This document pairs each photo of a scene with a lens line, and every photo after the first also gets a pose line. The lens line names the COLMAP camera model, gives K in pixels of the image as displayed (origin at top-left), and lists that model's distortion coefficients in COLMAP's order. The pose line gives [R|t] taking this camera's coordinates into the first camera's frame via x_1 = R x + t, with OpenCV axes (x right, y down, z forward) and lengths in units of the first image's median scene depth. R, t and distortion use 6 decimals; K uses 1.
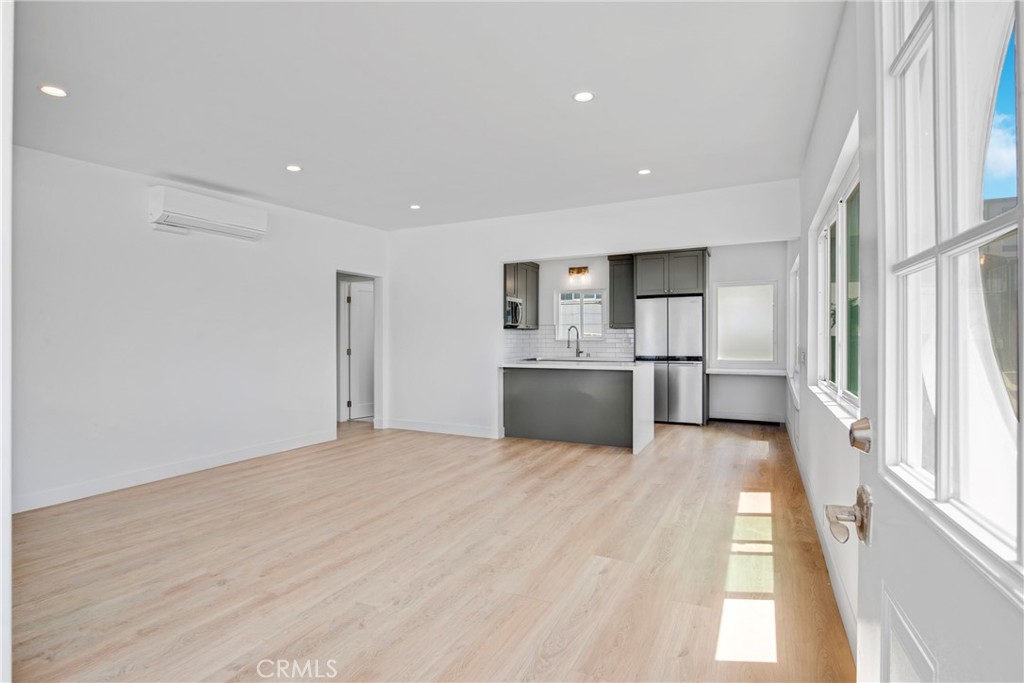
lens RADIAL K [[508.9, 0, 527.6], [0, 508.9, 346.2], [0, 0, 1]] dist [-0.001626, -0.000531]
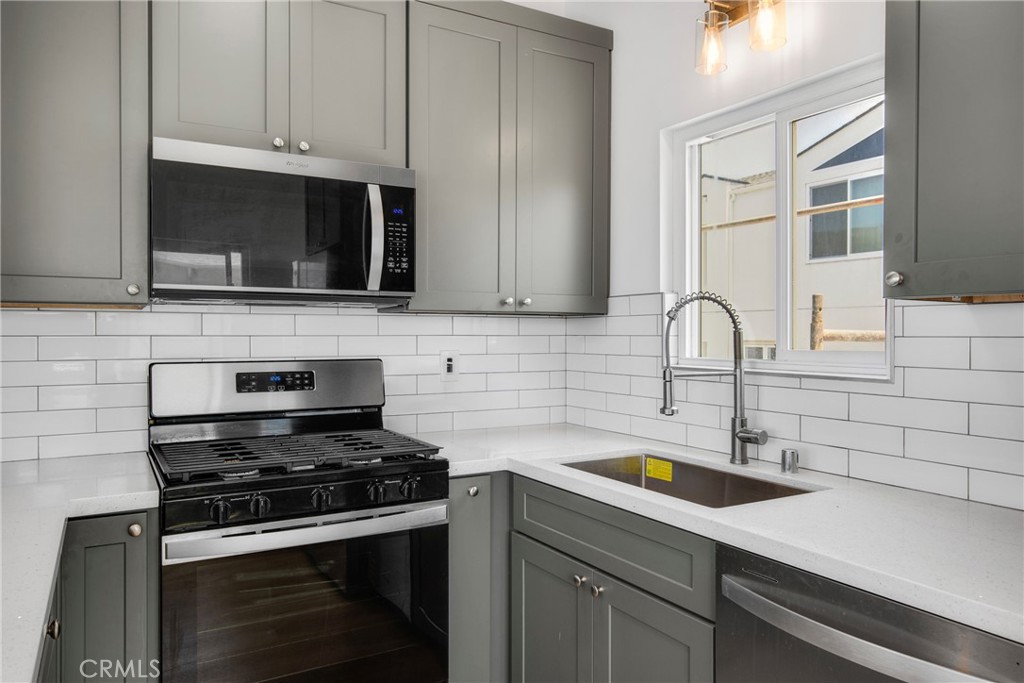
lens RADIAL K [[727.0, 0, 534.0], [0, 727.0, 343.9], [0, 0, 1]] dist [-0.000522, -0.002986]
pose [[0.836604, 0.008748, -0.547738, 0.212586], [-0.006057, 0.999959, 0.006719, -0.026909], [0.547774, -0.002304, 0.836623, 0.879046]]
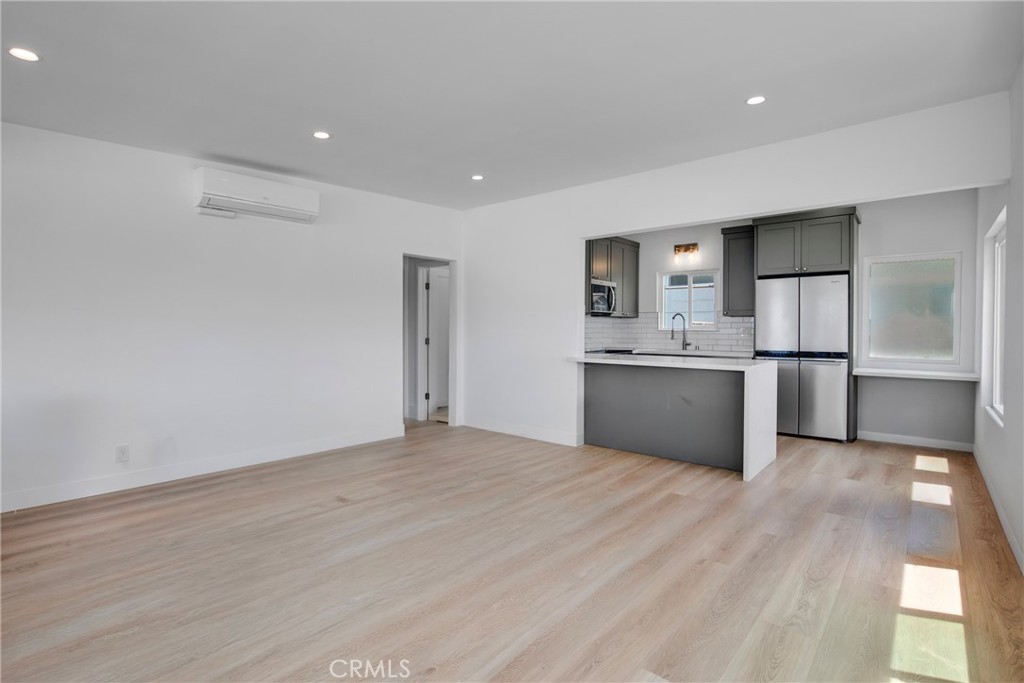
lens RADIAL K [[503.6, 0, 522.4], [0, 503.6, 334.6], [0, 0, 1]] dist [-0.025227, 0.007825]
pose [[0.967886, 0.008113, -0.251257, 0.056687], [-0.007845, 0.999967, 0.002072, -0.005010], [0.251266, -0.000034, 0.967918, 0.146610]]
